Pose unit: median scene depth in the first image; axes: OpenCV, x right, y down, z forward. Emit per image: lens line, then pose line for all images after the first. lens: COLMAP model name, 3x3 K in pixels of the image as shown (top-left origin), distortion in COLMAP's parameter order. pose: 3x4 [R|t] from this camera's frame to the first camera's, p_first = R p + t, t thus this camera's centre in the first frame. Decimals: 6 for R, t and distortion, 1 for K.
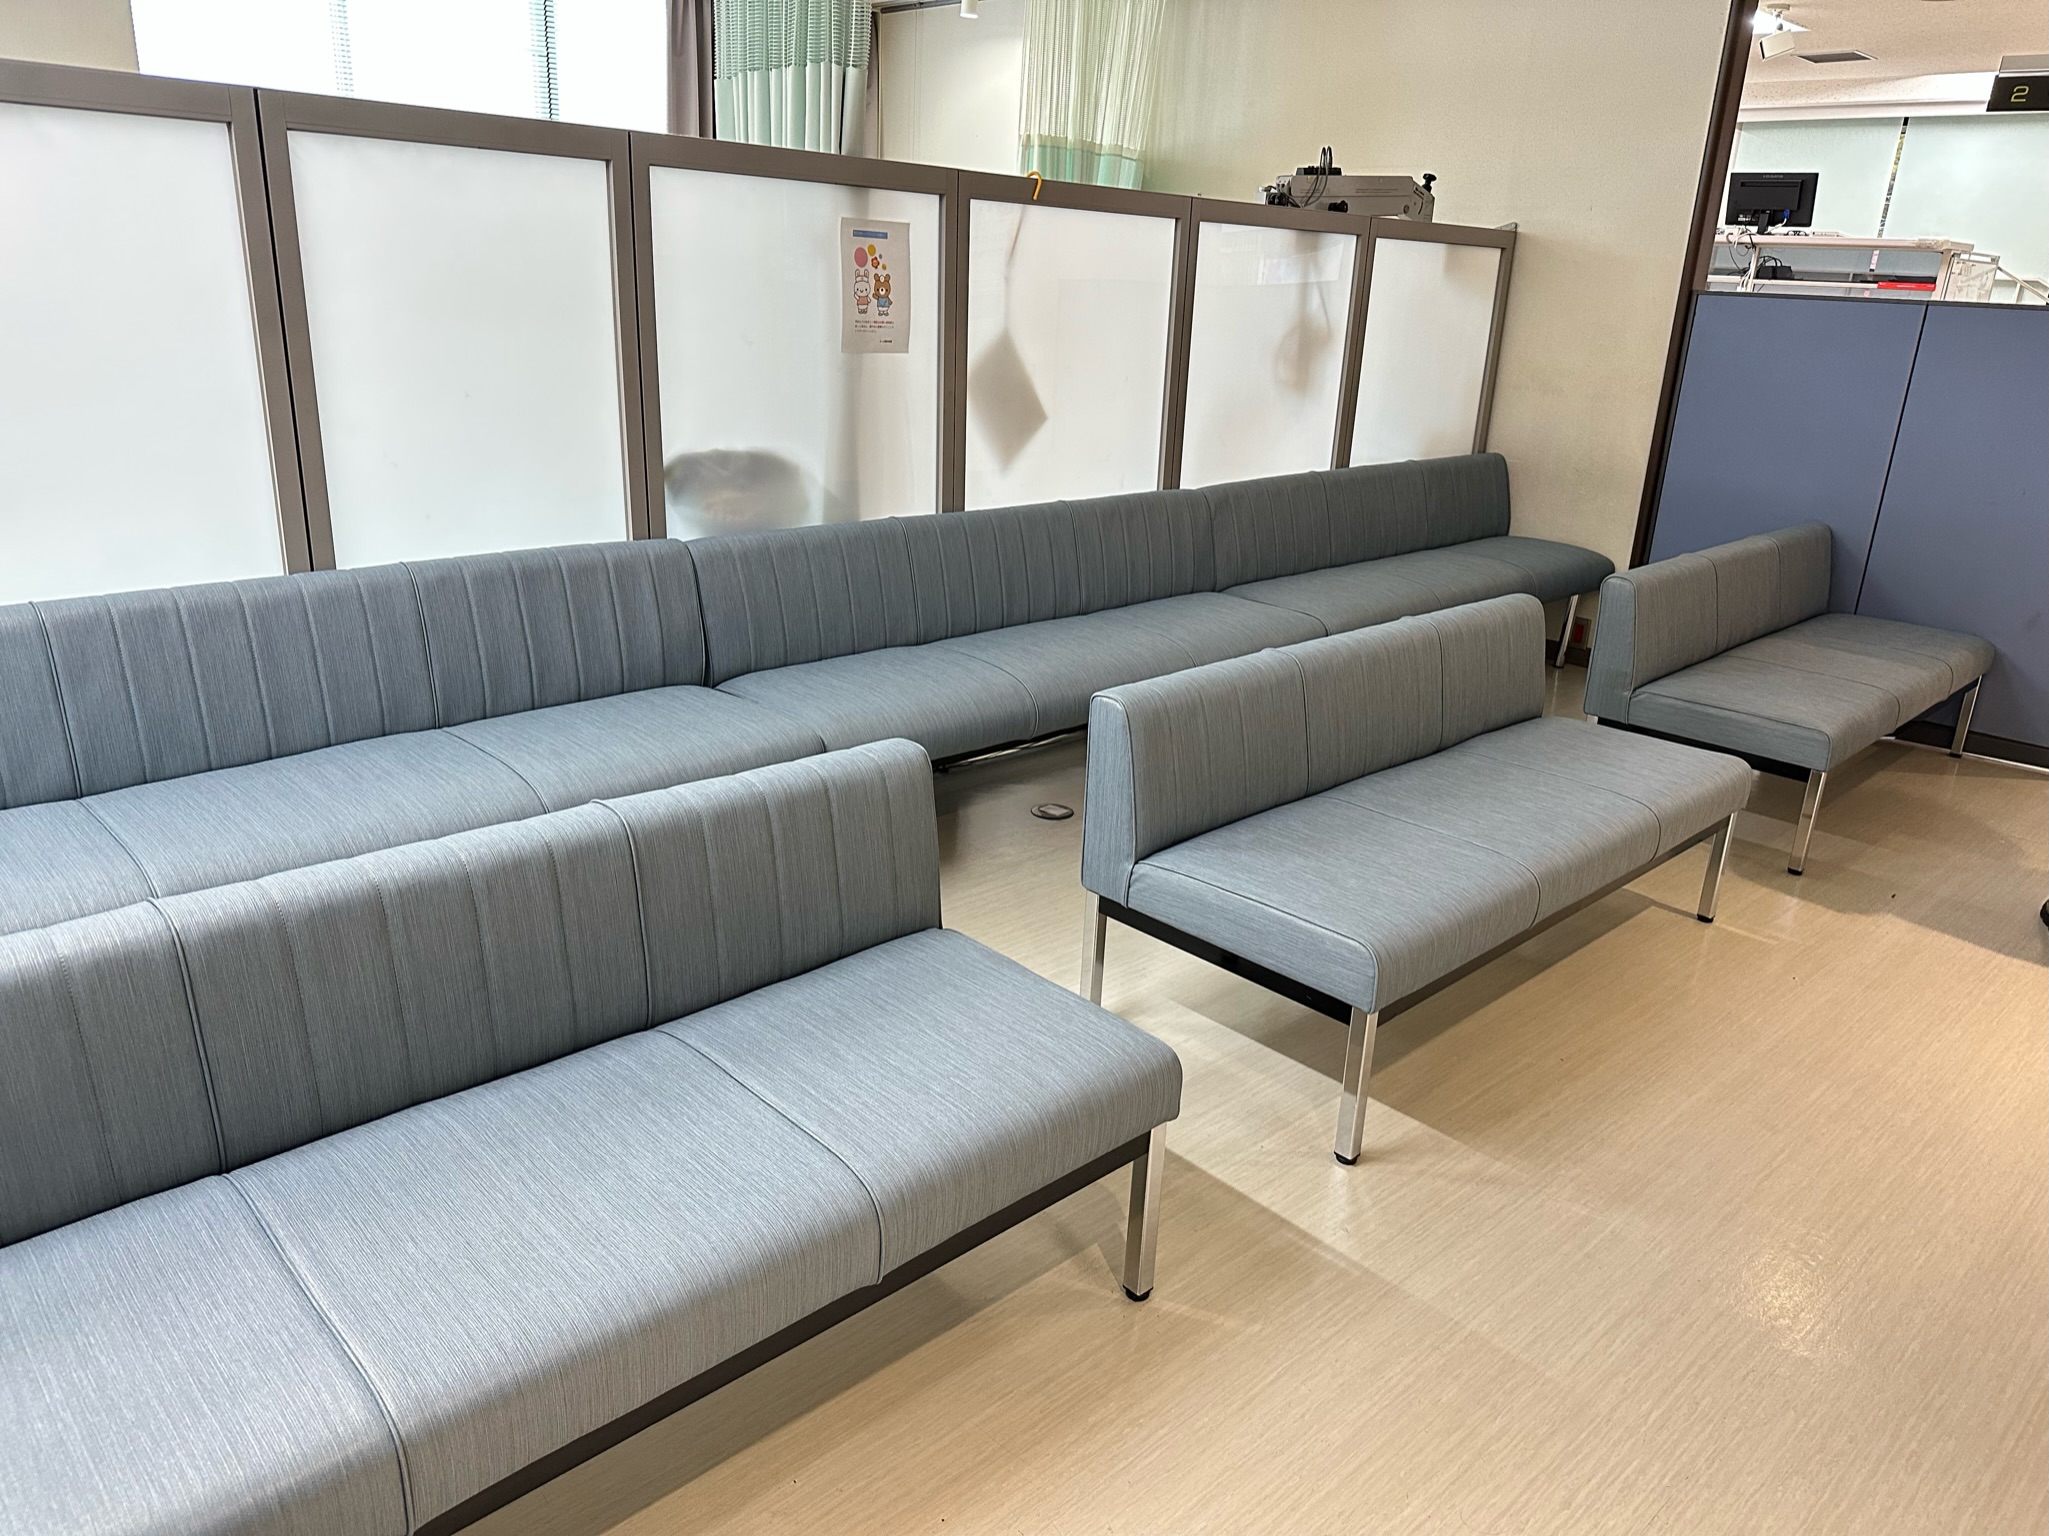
lens RADIAL K [[1424.1, 0, 1005.8], [0, 1424.1, 796.1], [0, 0, 1]] dist [-0.001474, -0.041008]
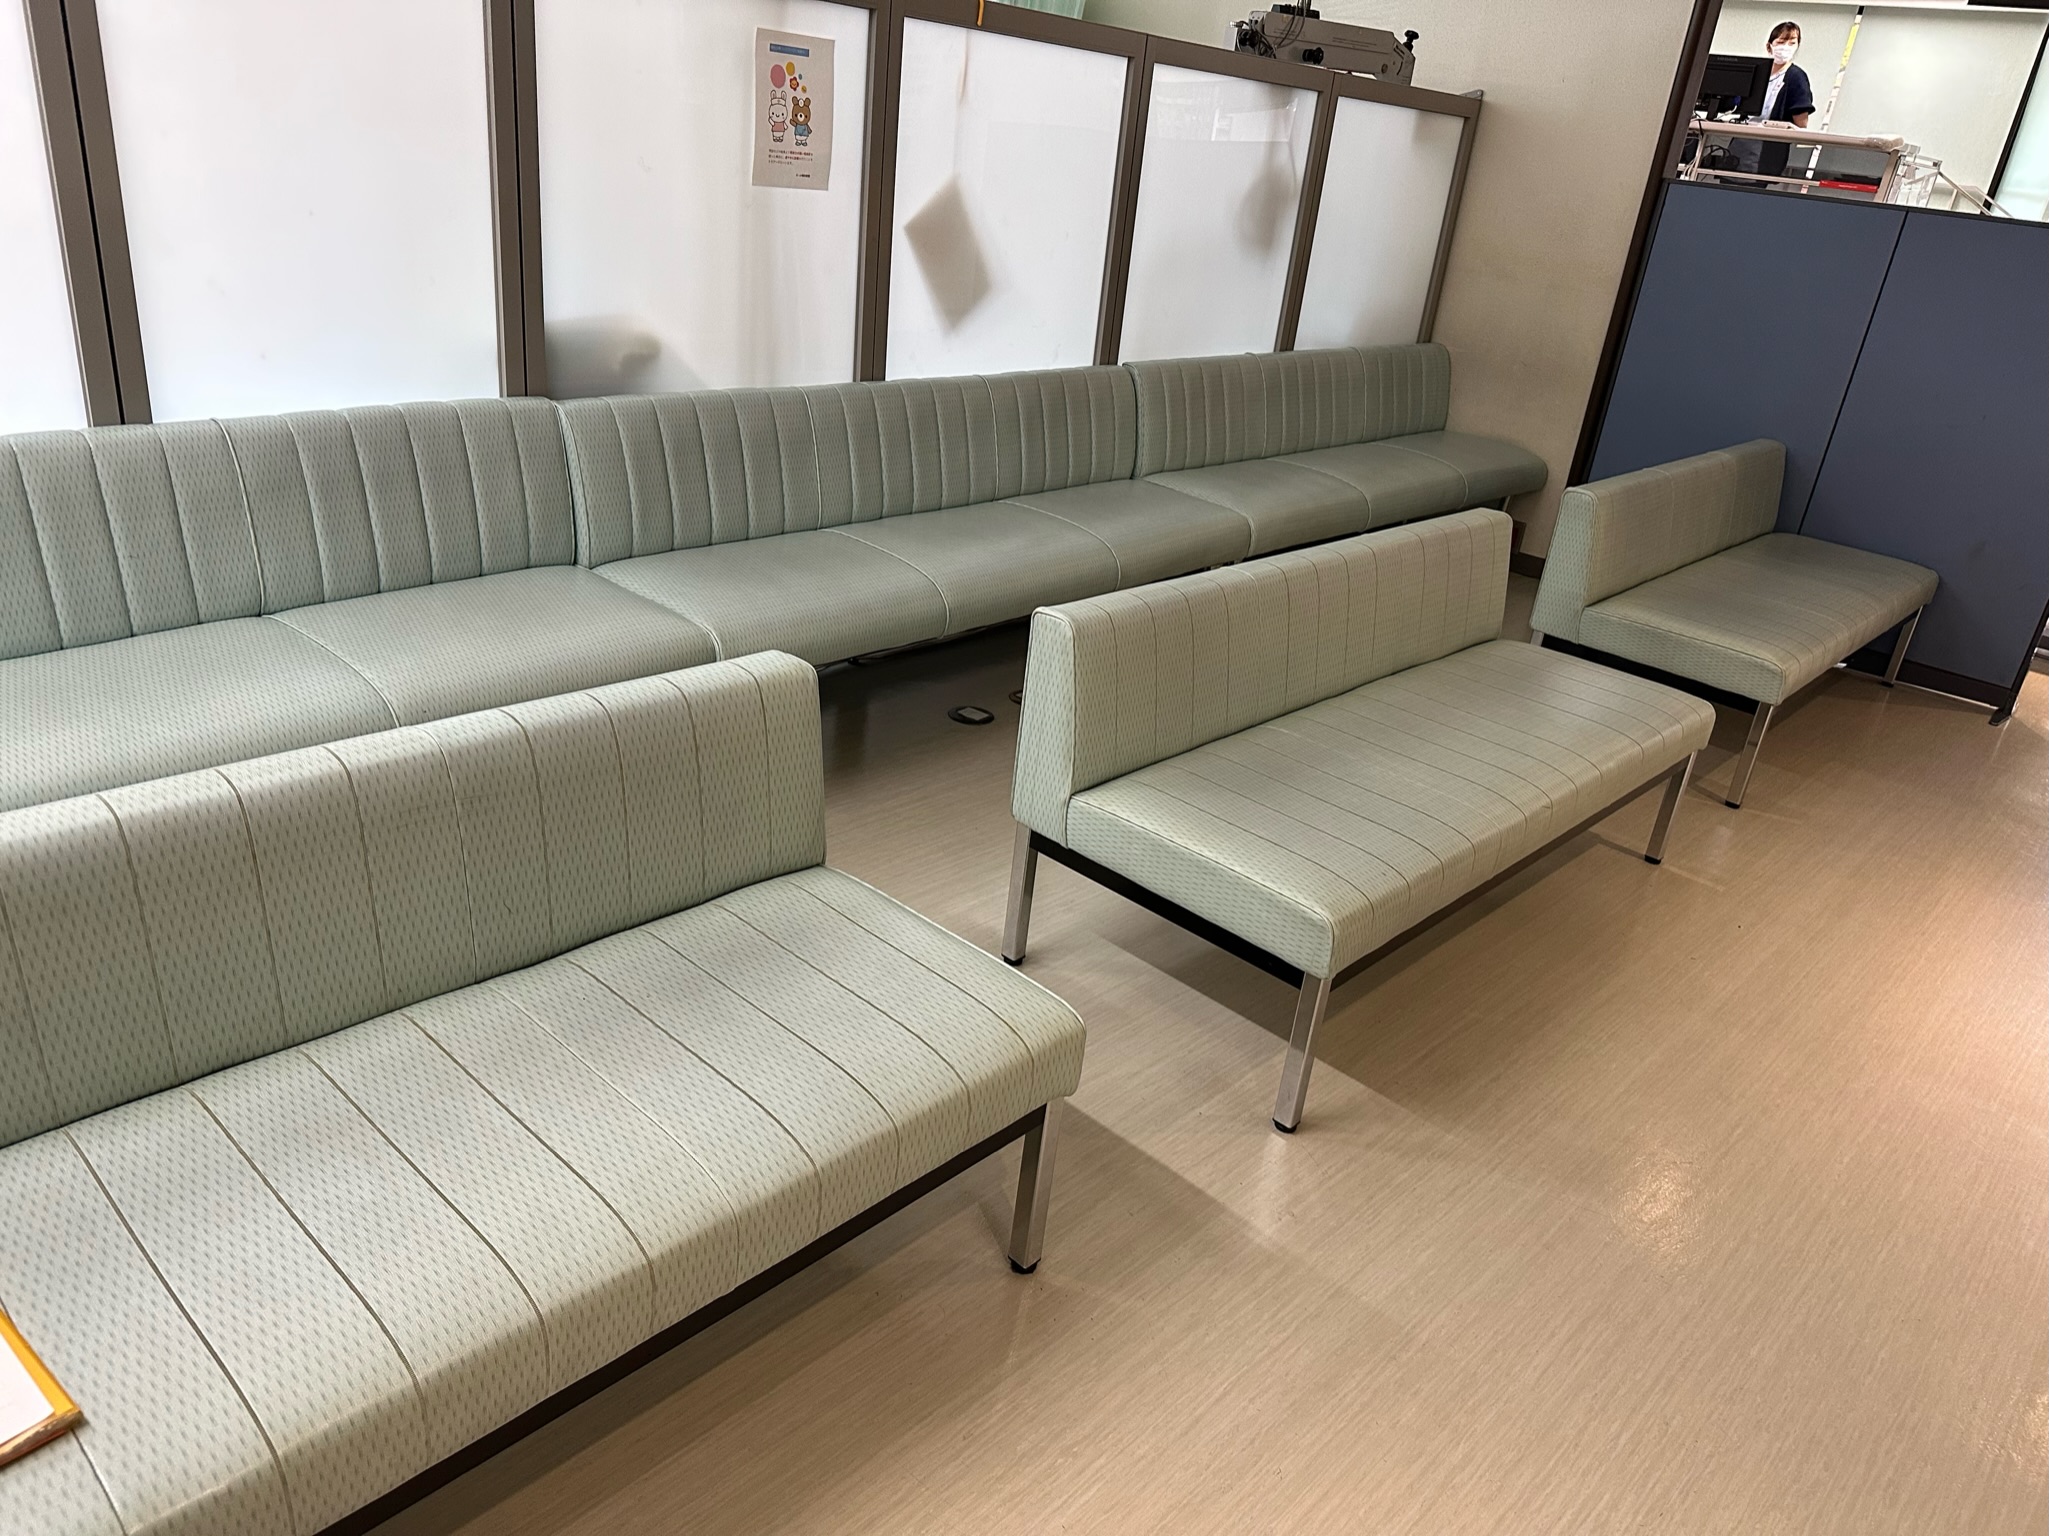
lens RADIAL K [[1445.2, 0, 1024.5], [0, 1445.2, 768.0], [0, 0, 1]] dist [-0.001574, -0.035474]
pose [[0.995108, 0.034881, 0.092425, -0.025485], [-0.042150, 0.996070, 0.077900, -0.041332], [-0.089345, -0.081414, 0.992668, 0.097096]]
